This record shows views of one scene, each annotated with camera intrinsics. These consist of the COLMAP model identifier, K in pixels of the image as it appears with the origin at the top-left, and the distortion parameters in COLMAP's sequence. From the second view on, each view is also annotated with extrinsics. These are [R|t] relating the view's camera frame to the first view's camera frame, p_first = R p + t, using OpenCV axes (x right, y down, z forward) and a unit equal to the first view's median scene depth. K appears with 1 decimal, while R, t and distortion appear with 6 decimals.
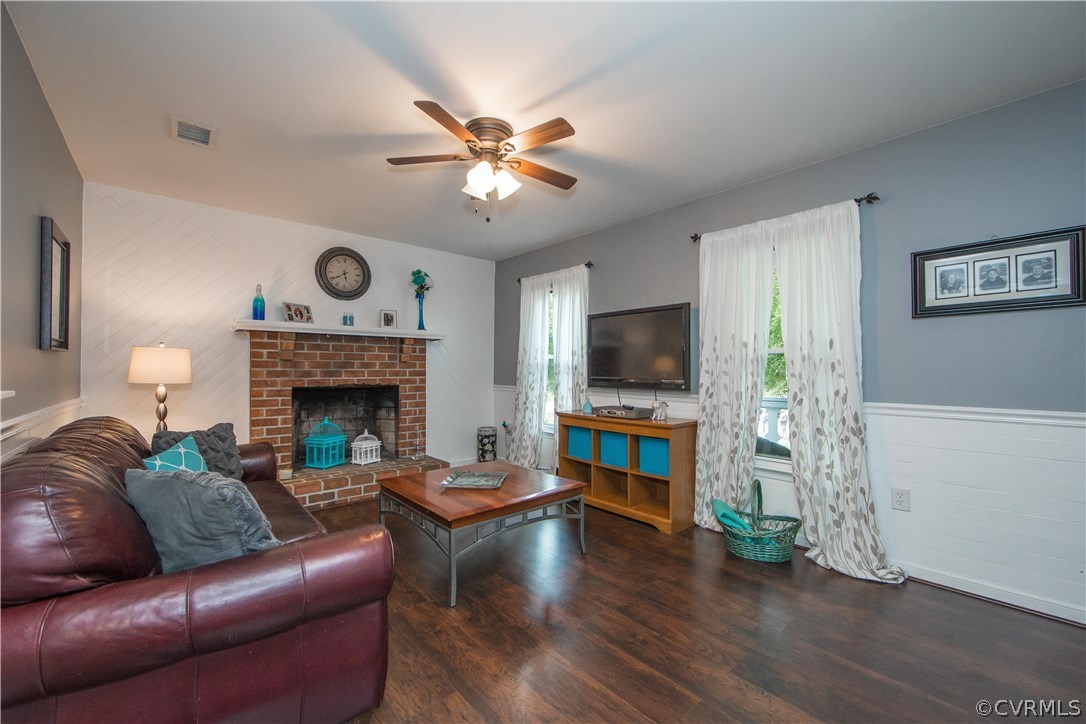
lens RADIAL K [[429.0, 0, 535.1], [0, 429.0, 366.9], [0, 0, 1]] dist [-0.001190, 0.000096]
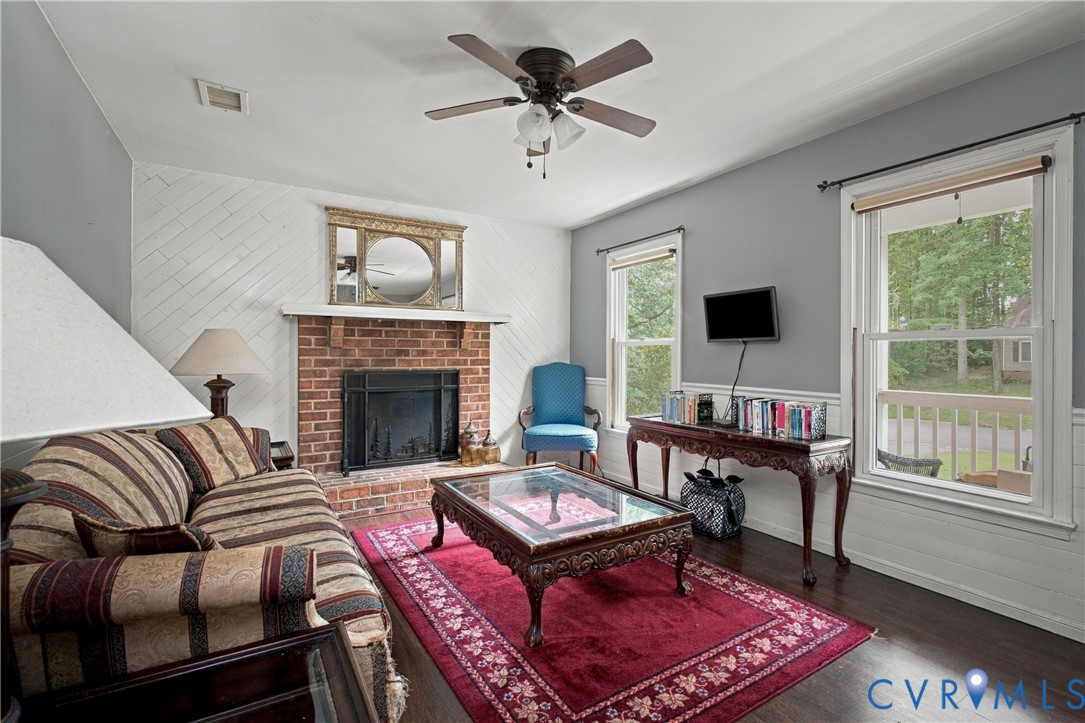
lens RADIAL K [[502.8, 0, 550.6], [0, 502.8, 353.5], [0, 0, 1]] dist [0.011985, -0.000082]
pose [[0.987411, -0.001998, -0.158162, 0.029305], [0.001656, 0.999996, -0.002295, -0.000039], [0.158166, 0.002004, 0.987411, 0.026786]]
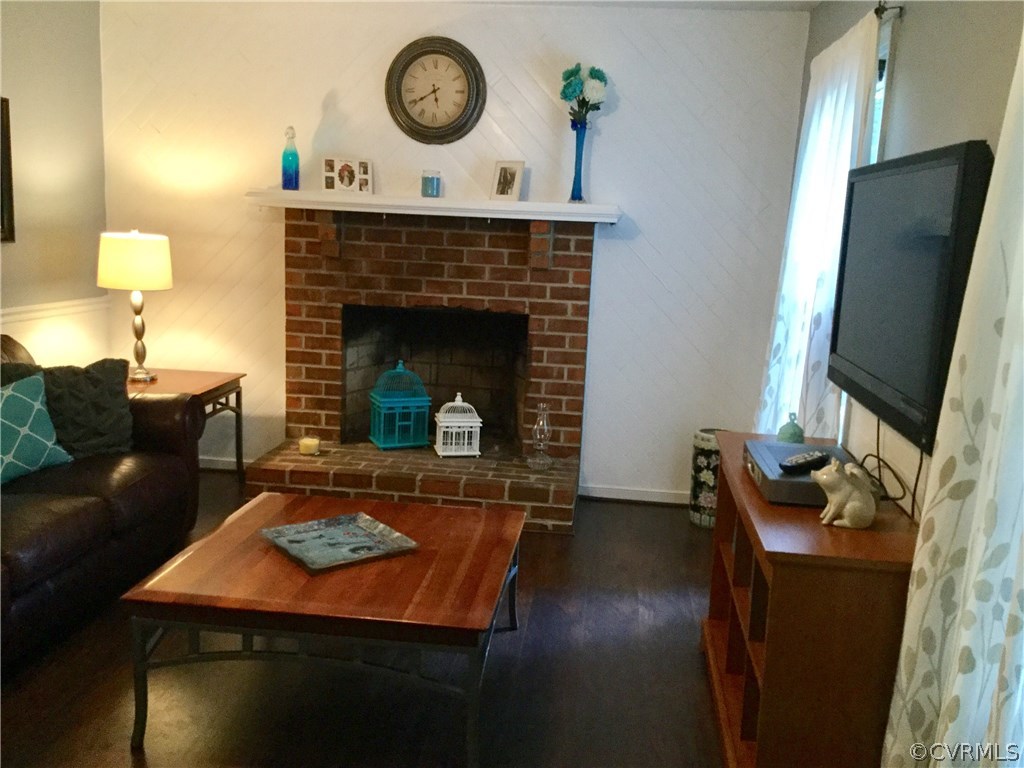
lens RADIAL K [[911.1, 0, 515.7], [0, 911.1, 385.0], [0, 0, 1]] dist [0.073286, 0.003996]
pose [[0.685749, 0.159386, -0.710172, 0.476723], [-0.039961, 0.982501, 0.181919, -0.076191], [0.726740, -0.096372, 0.680119, 0.288831]]
